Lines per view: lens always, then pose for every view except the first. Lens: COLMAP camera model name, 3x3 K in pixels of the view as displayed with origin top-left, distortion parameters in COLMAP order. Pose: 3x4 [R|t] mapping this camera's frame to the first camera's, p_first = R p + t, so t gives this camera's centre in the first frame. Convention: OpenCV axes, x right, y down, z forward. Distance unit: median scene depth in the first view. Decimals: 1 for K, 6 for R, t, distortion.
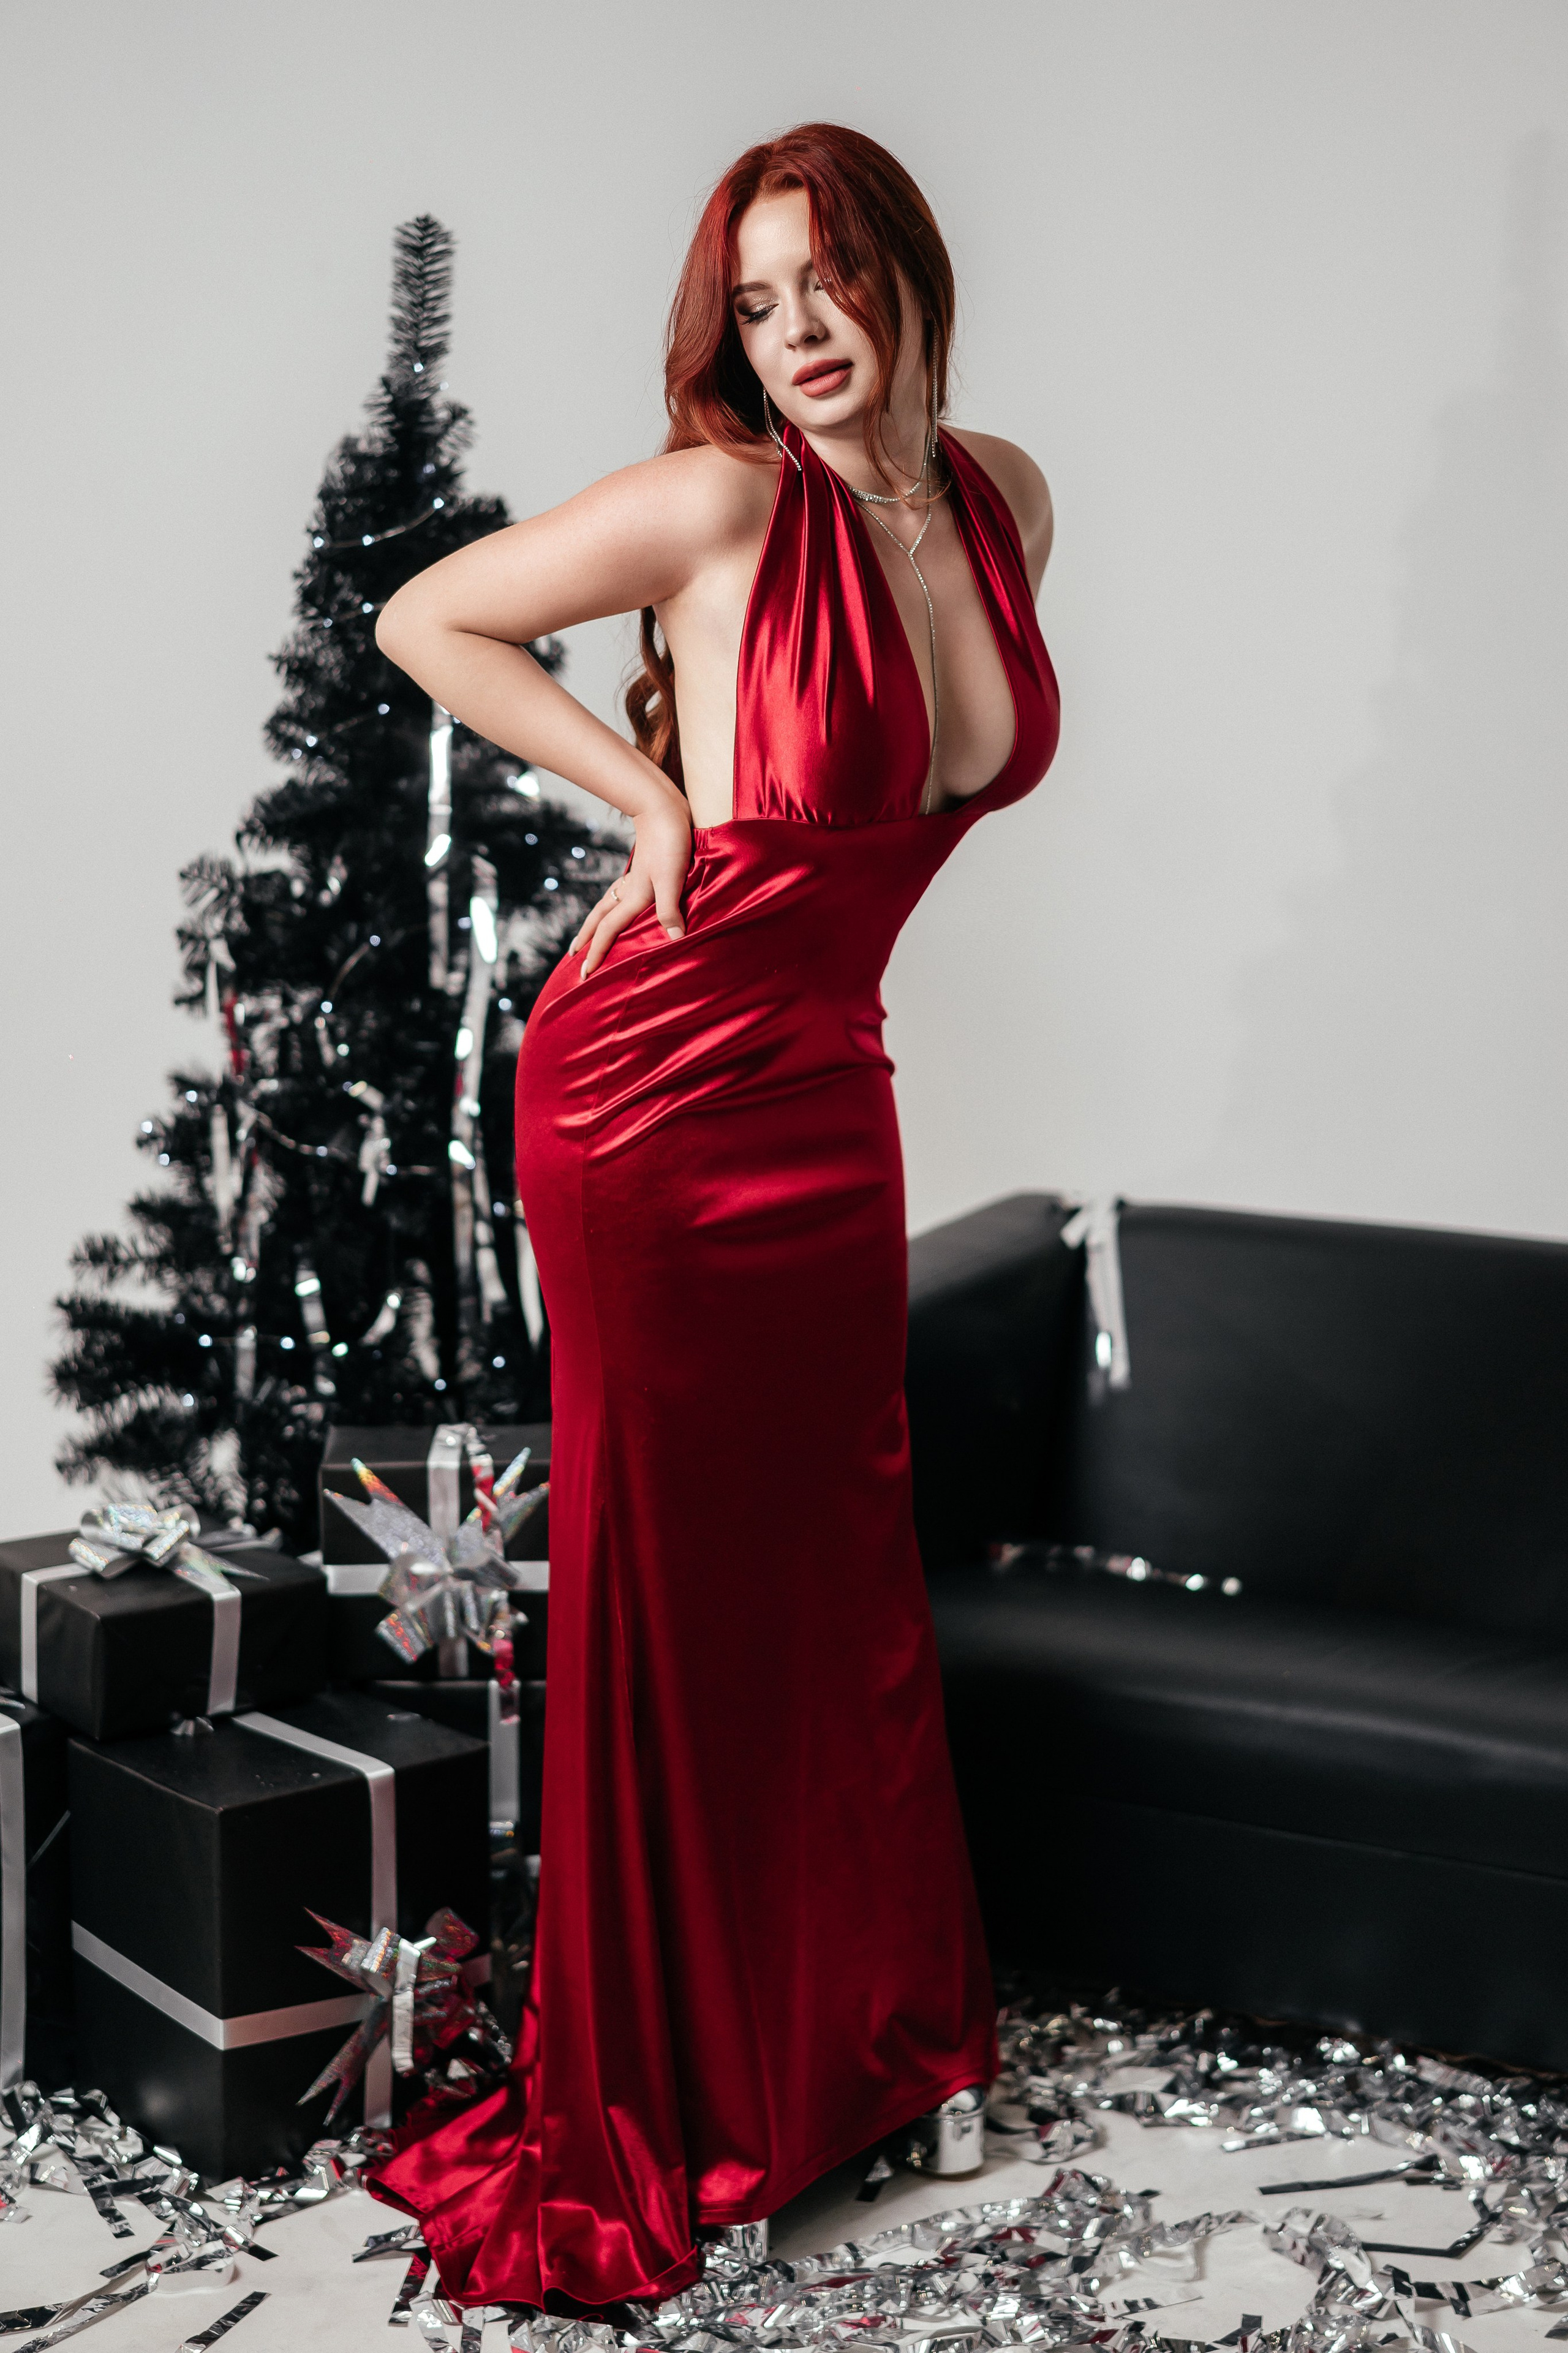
lens RADIAL K [[3651.4, 0, 778.0], [0, 3651.4, 1189.4], [0, 0, 1]] dist [0.051910, 0.000000]
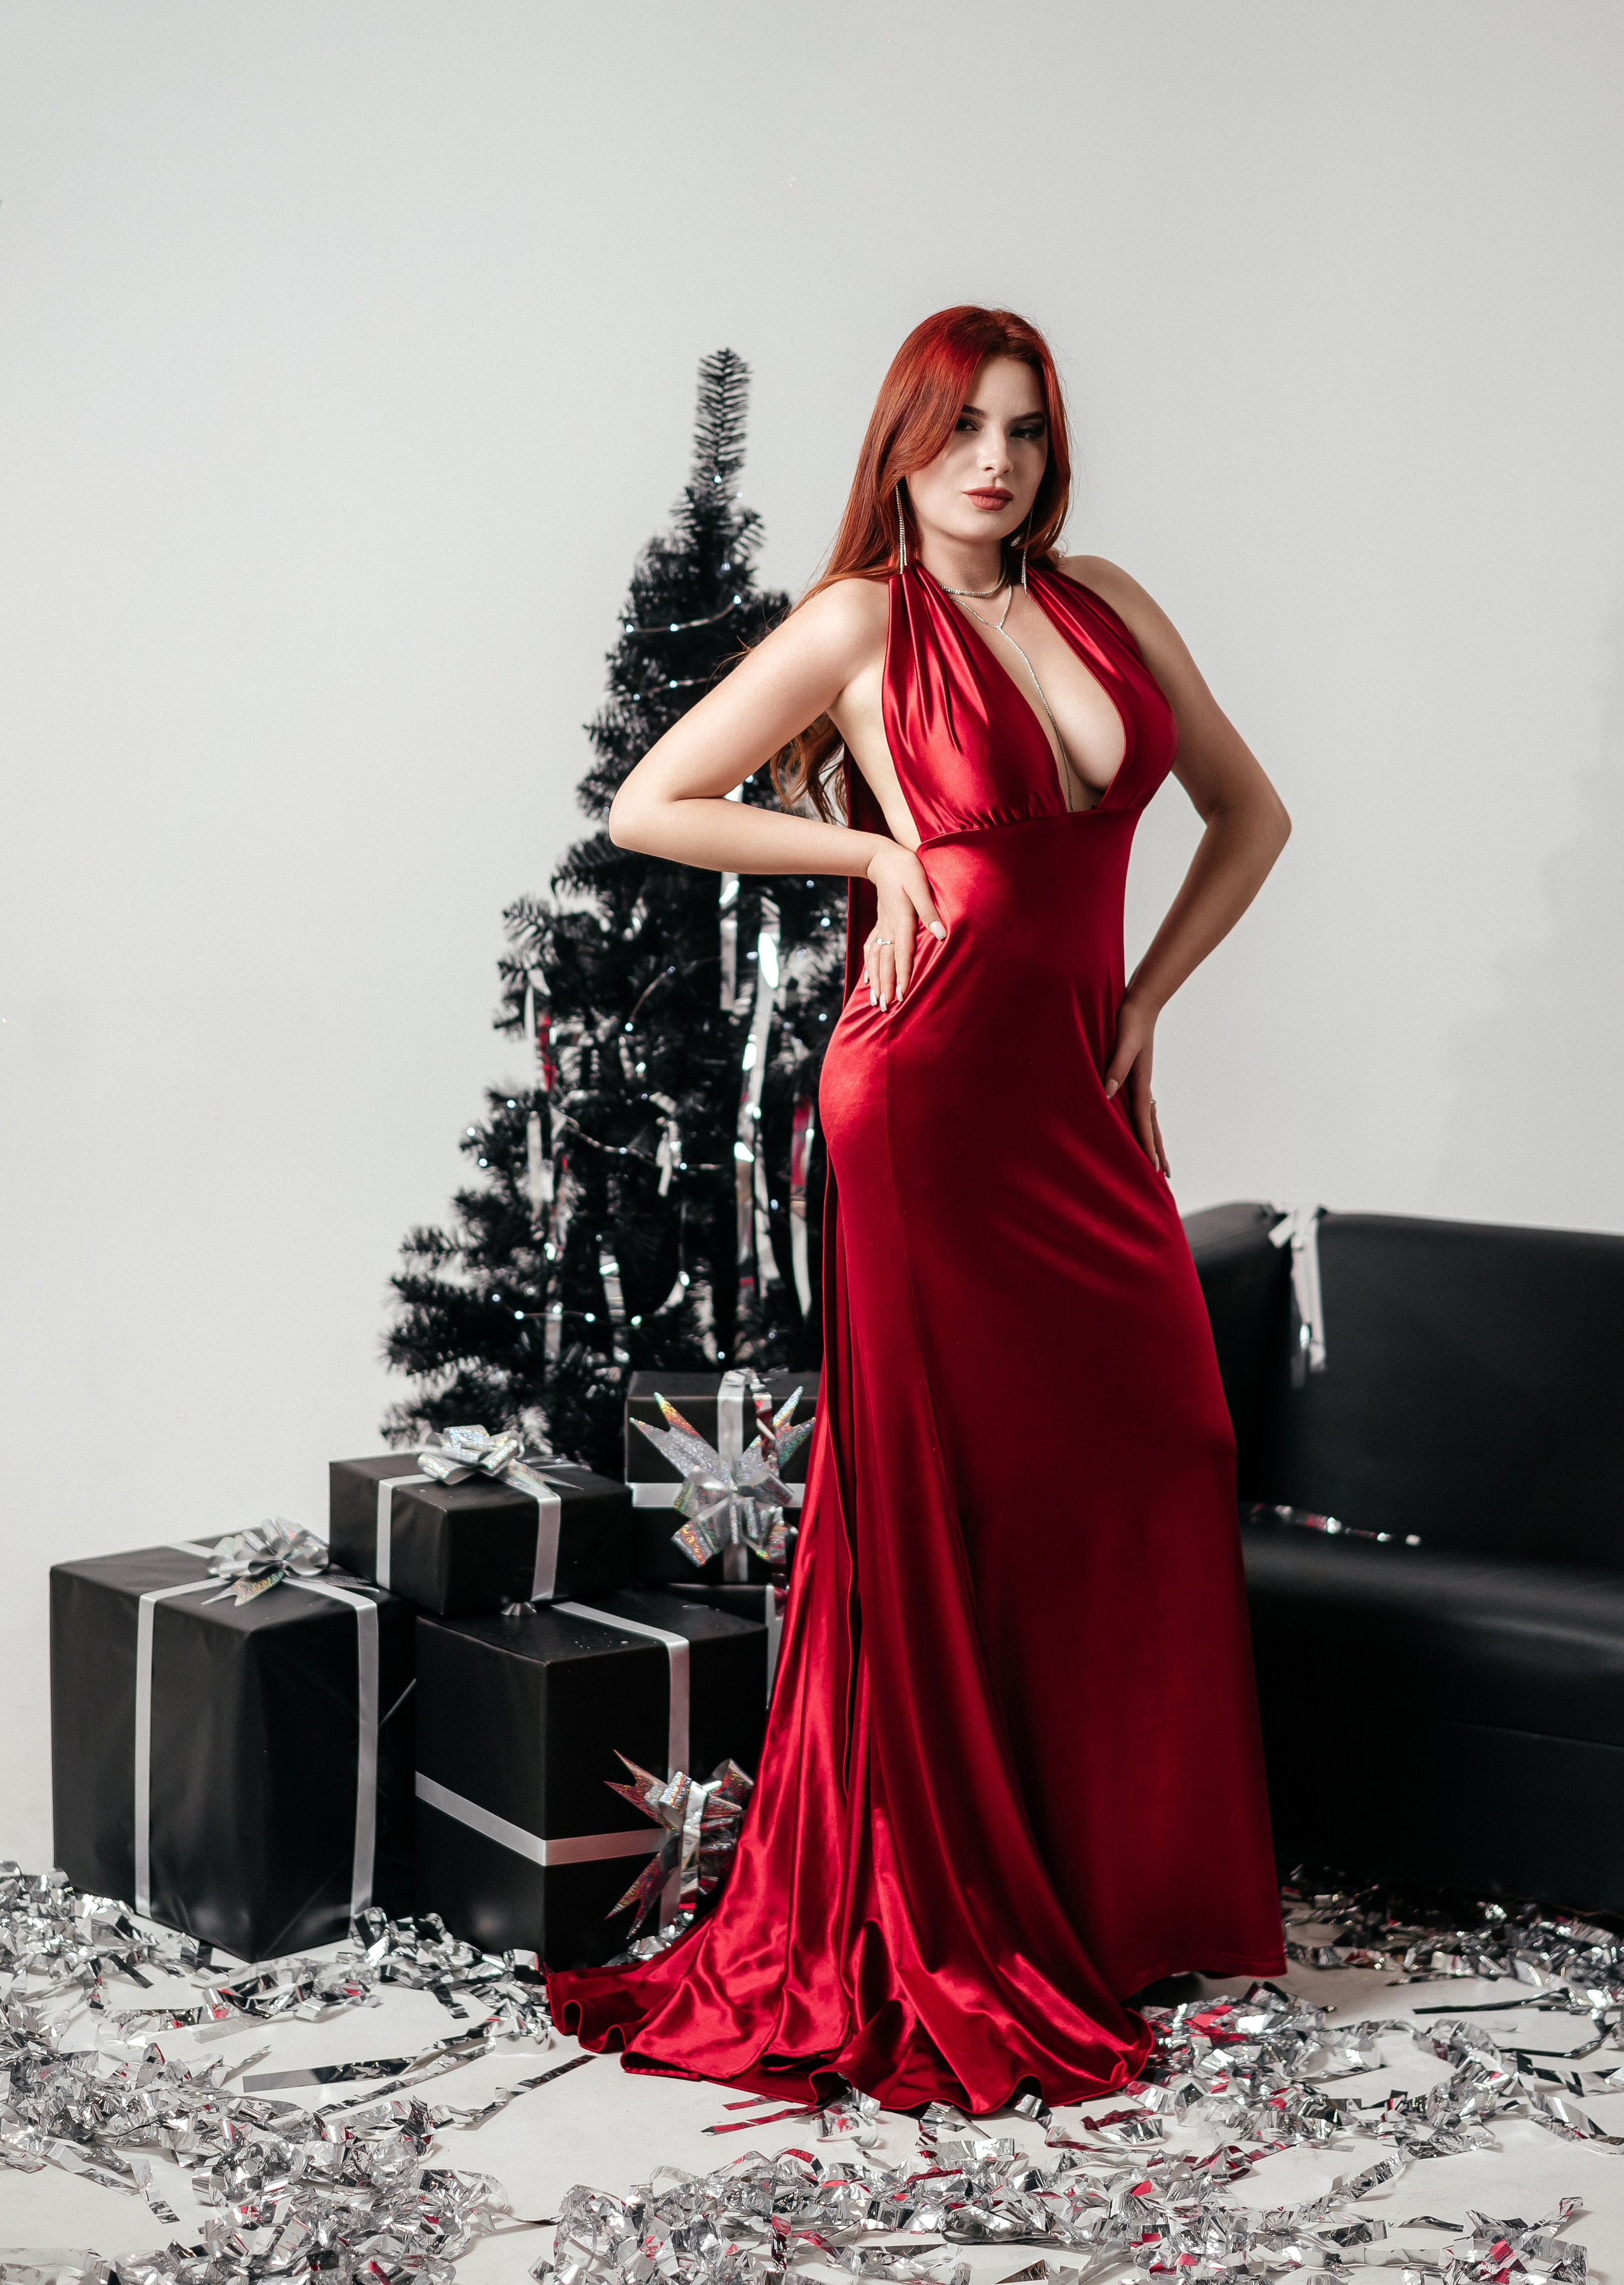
lens RADIAL K [[3830.9, 0, 800.3], [0, 3830.9, 1120.5], [0, 0, 1]] dist [0.077278, 0.000000]
pose [[0.998063, 0.013114, -0.060819, 0.004537], [-0.016243, 0.998554, -0.051243, 0.041740], [0.060059, 0.052131, 0.996833, -0.207090]]
